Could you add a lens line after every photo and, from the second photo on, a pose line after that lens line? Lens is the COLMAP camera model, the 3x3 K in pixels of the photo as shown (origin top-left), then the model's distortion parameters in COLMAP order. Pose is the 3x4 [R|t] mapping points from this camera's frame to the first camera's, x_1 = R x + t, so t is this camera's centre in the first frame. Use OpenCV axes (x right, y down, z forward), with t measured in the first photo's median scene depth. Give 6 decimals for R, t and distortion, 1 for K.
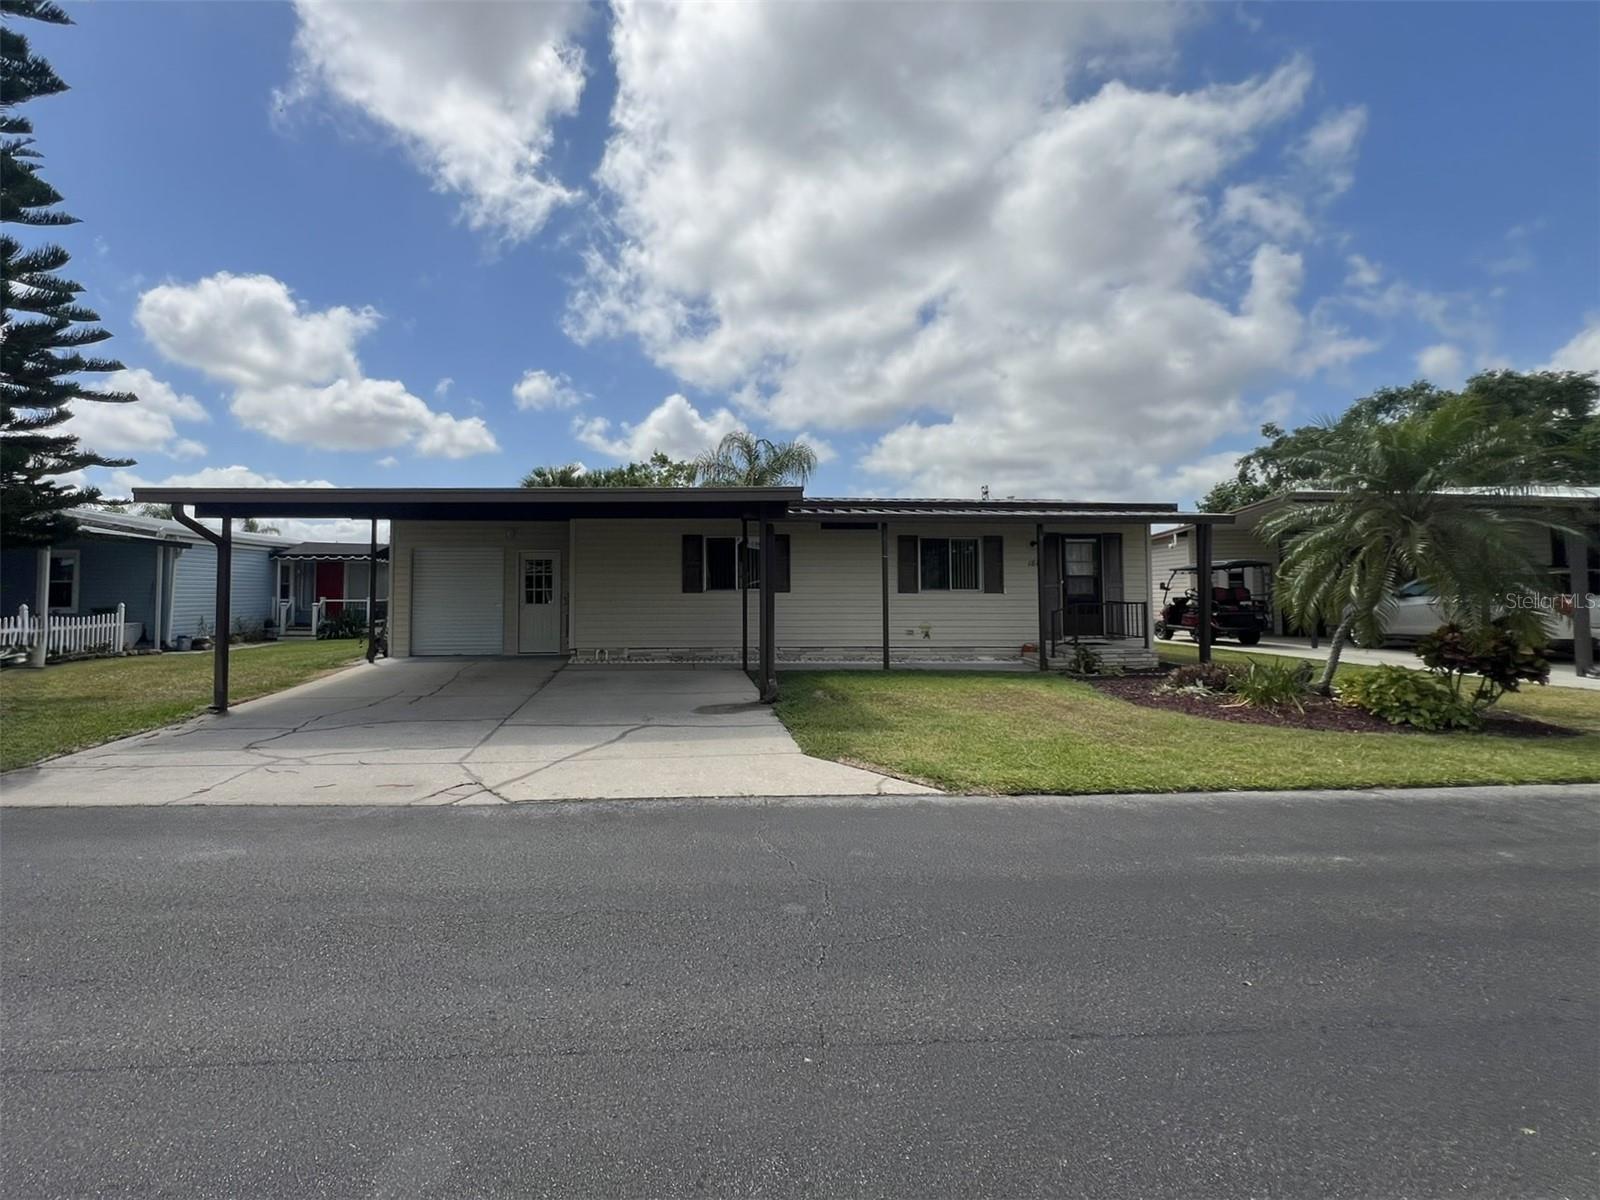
lens RADIAL K [[644.1, 0, 800.0], [0, 644.1, 600.0], [0, 0, 1]] dist [0.001635, 0.000438]
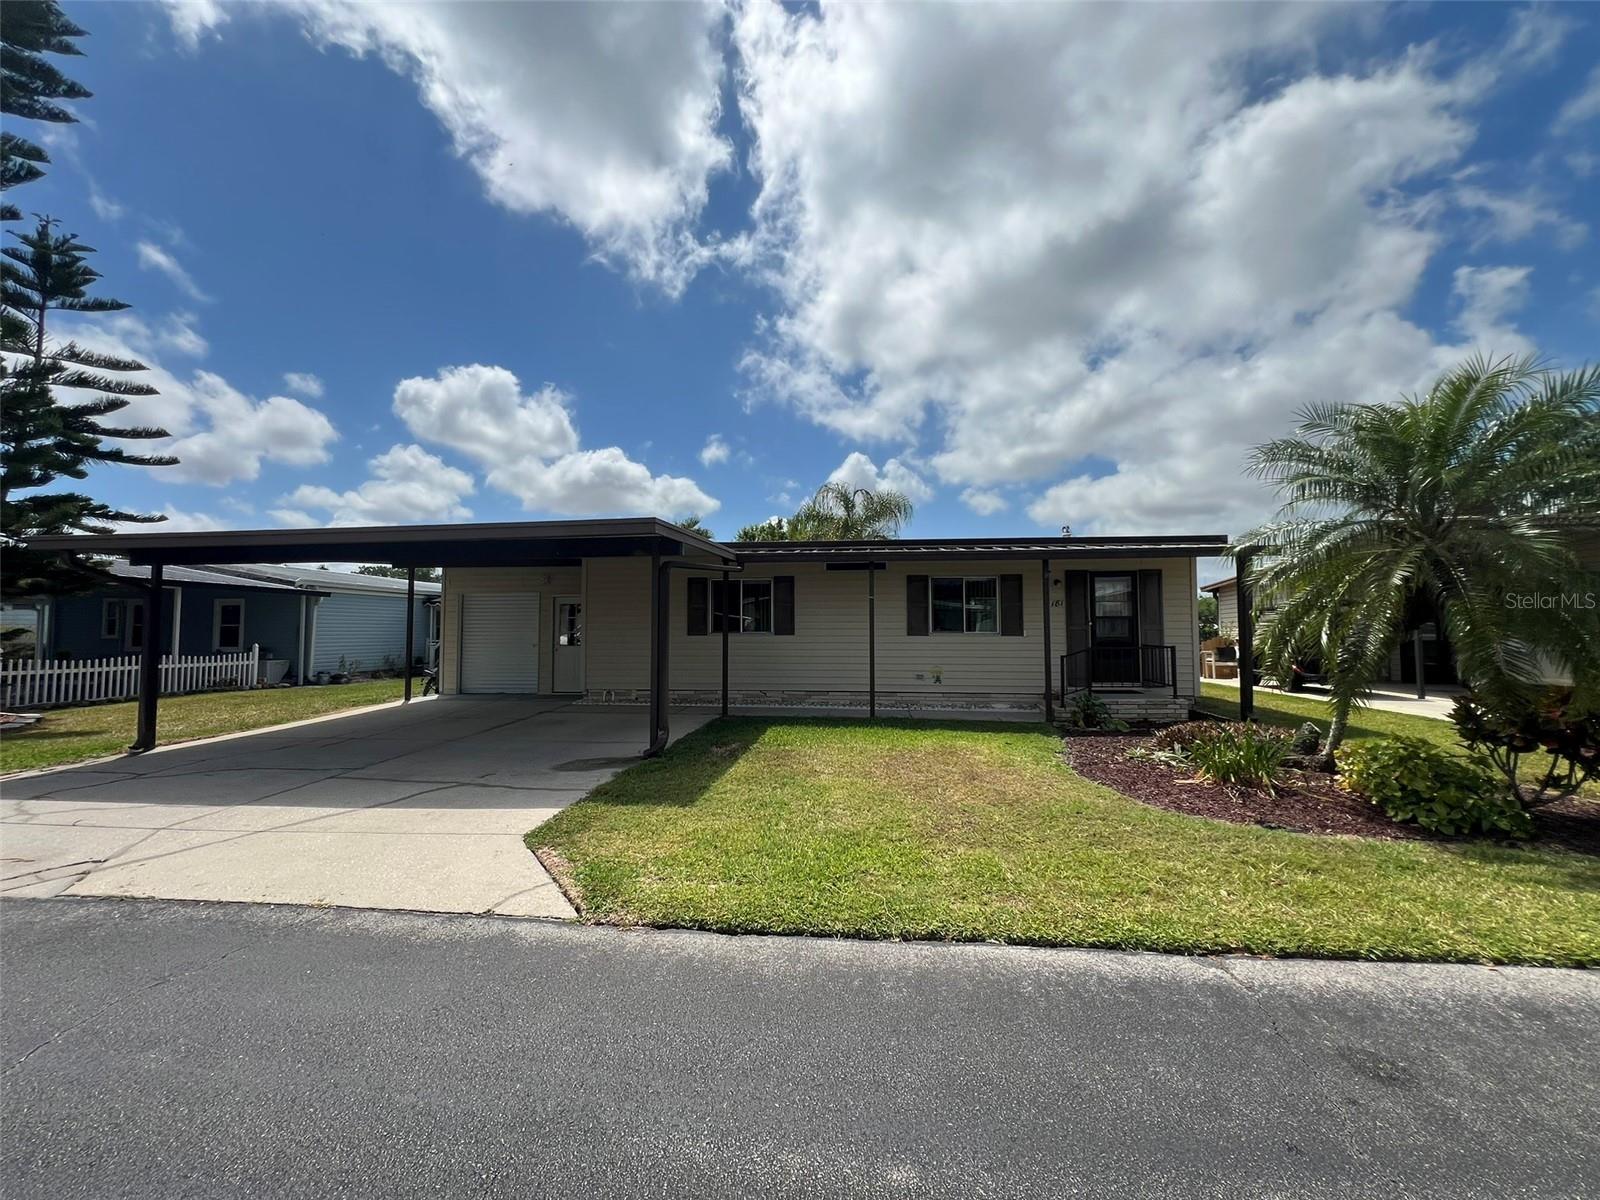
lens RADIAL K [[612.1, 0, 799.8], [0, 612.1, 632.8], [0, 0, 1]] dist [0.001109, -0.000102]
pose [[0.988807, -0.000089, -0.149197, 0.133862], [-0.002019, 0.999900, -0.013978, -0.001849], [0.149183, 0.014123, 0.988709, 0.083167]]
